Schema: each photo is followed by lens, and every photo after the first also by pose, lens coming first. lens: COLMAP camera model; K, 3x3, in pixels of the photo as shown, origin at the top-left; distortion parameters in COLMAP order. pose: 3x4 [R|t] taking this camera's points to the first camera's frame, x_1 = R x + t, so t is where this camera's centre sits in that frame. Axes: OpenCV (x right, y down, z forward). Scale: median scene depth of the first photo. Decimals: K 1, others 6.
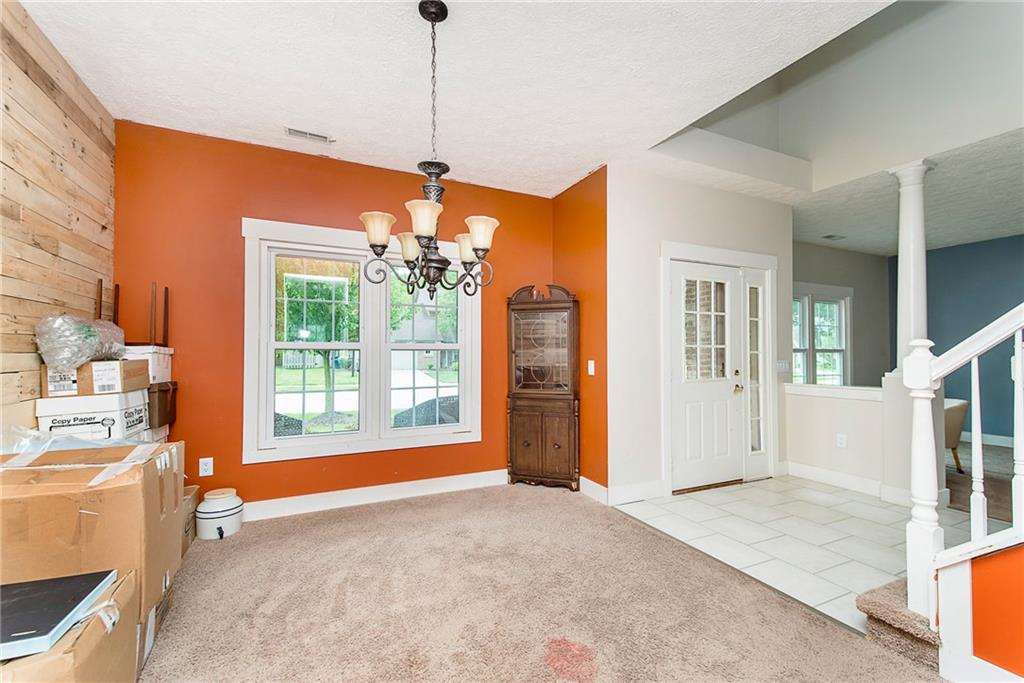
lens RADIAL K [[436.8, 0, 518.0], [0, 436.8, 343.9], [0, 0, 1]] dist [0.028736, -0.005799]
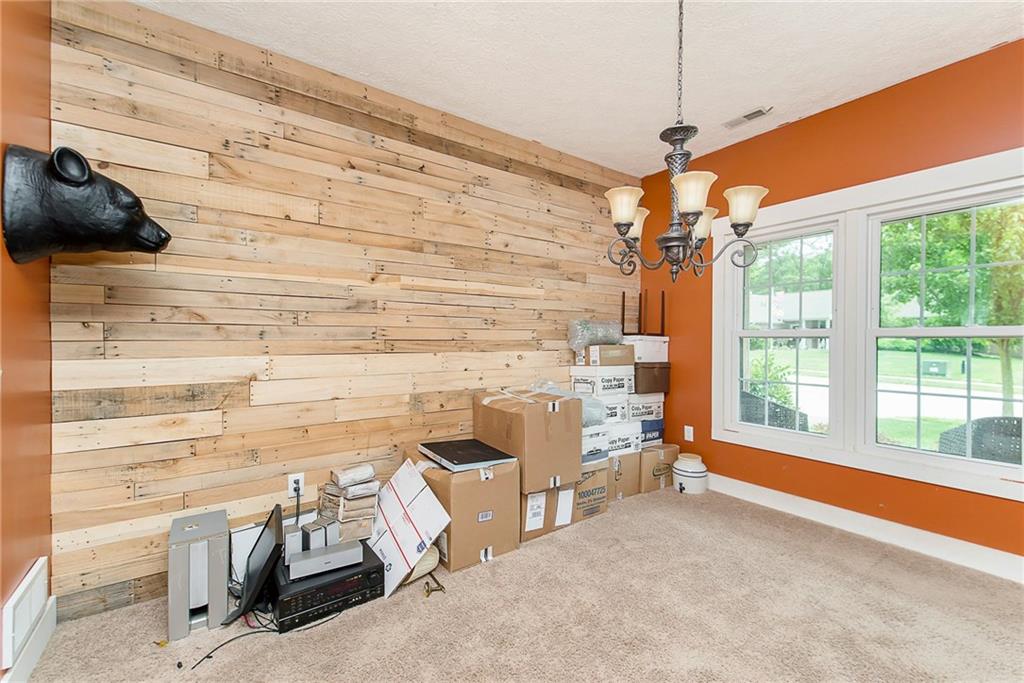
lens RADIAL K [[436.8, 0, 519.8], [0, 436.8, 342.7], [0, 0, 1]] dist [0.028736, -0.005799]
pose [[0.181328, 0.010261, -0.983369, 0.439742], [0.014567, 0.999808, 0.013119, 0.004100], [0.983315, -0.016704, 0.181144, 0.352684]]
